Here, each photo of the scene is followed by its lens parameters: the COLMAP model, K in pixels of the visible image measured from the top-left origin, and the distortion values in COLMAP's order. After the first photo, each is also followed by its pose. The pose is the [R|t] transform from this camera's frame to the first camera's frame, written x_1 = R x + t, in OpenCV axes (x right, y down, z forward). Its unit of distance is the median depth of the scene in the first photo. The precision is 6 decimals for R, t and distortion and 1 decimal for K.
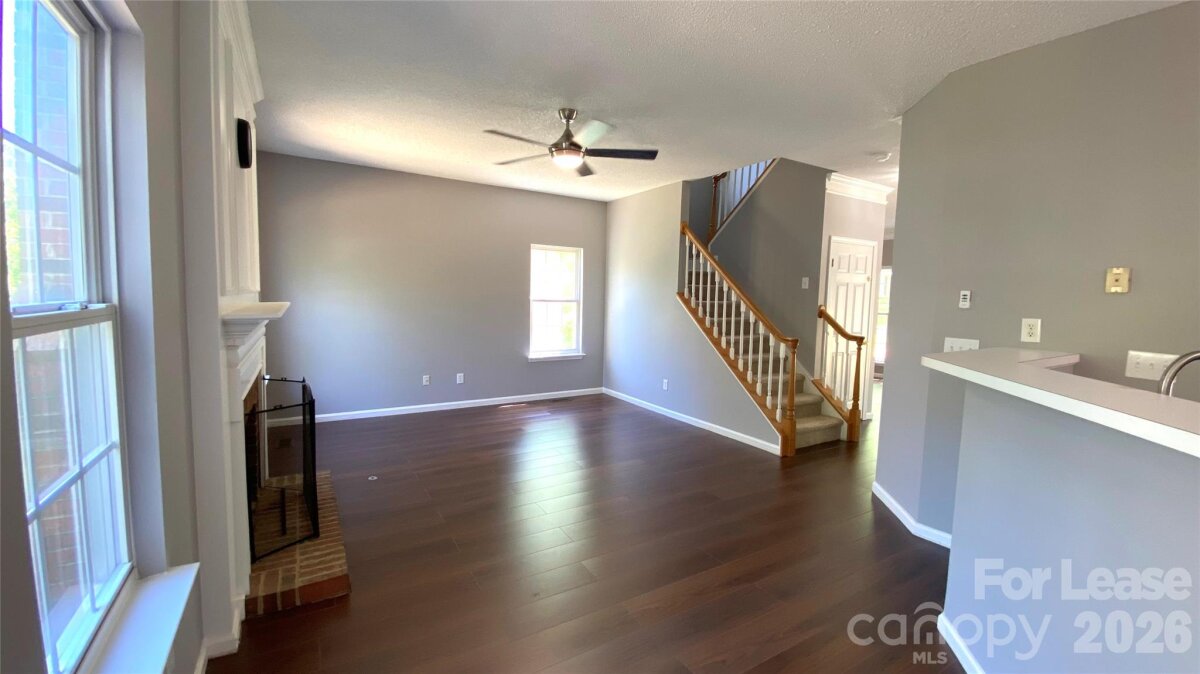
lens RADIAL K [[482.9, 0, 600.0], [0, 482.9, 337.0], [0, 0, 1]] dist [0.017711, -0.016047]
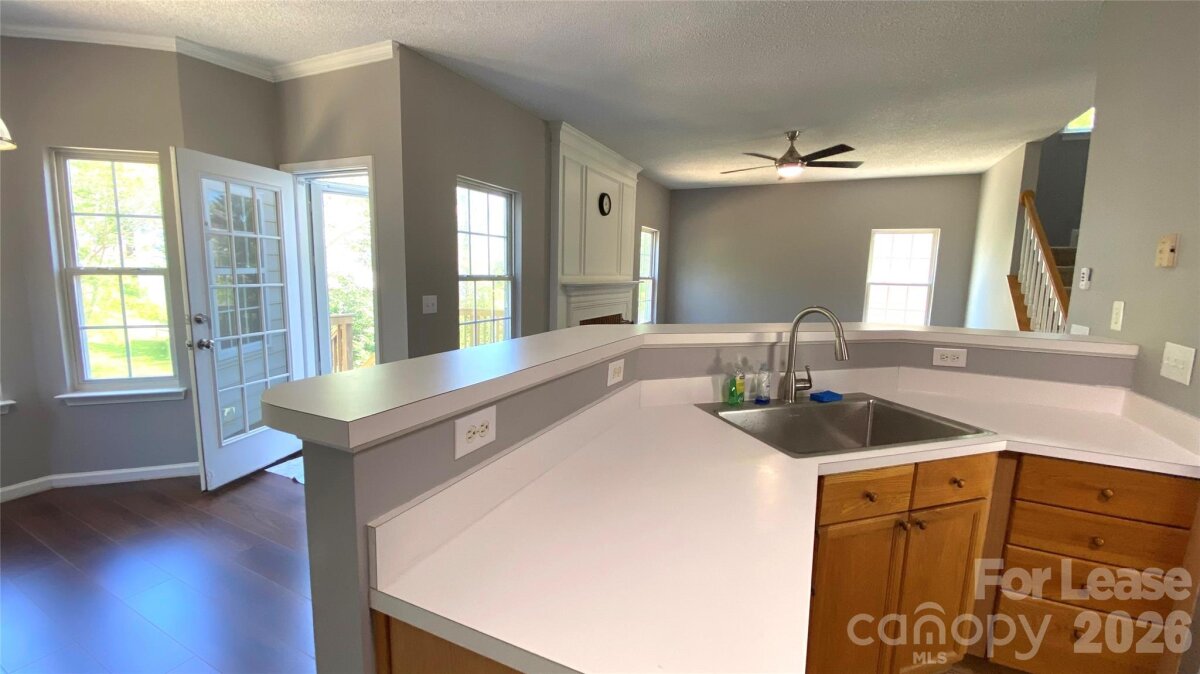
lens RADIAL K [[483.9, 0, 599.9], [0, 483.9, 338.2], [0, 0, 1]] dist [0.018004, -0.016722]
pose [[0.553715, 0.104233, -0.826157, 0.543502], [-0.081319, 0.994161, 0.070927, 0.018489], [0.828726, 0.027909, 0.558958, -0.089556]]
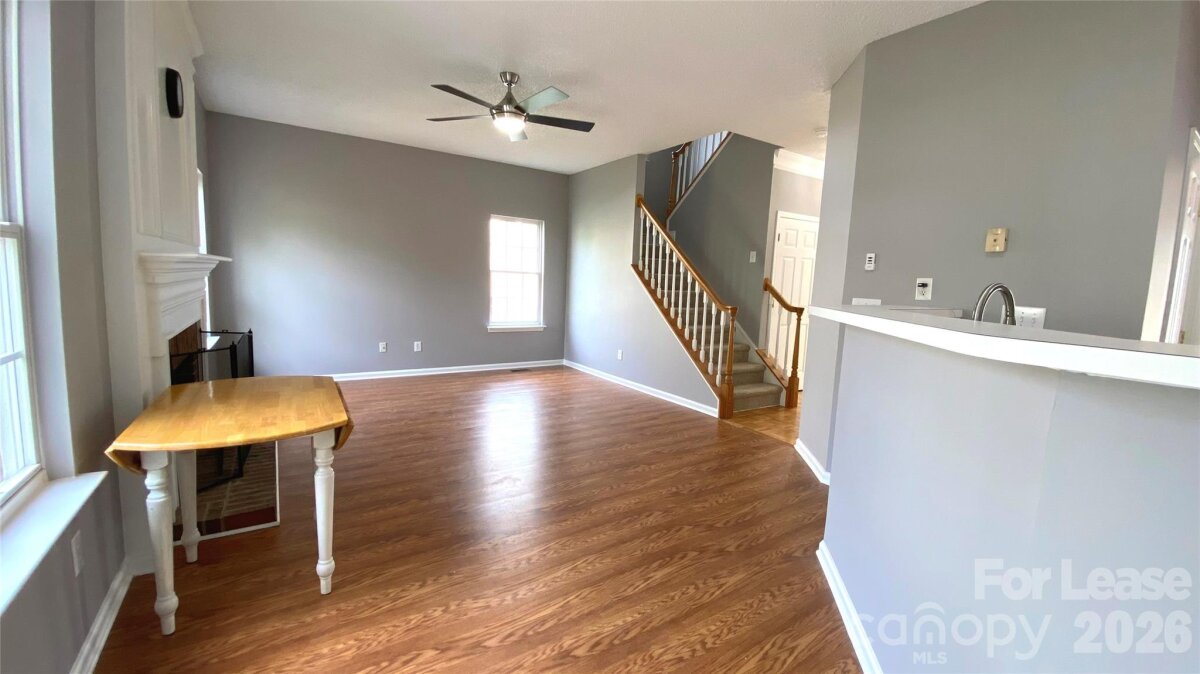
lens RADIAL K [[483.9, 0, 599.9], [0, 483.9, 338.2], [0, 0, 1]] dist [0.018004, -0.016722]
pose [[0.999344, 0.013046, 0.033776, 0.067560], [-0.014121, 0.999395, 0.031797, 0.036053], [-0.033340, -0.032253, 0.998923, -0.030404]]
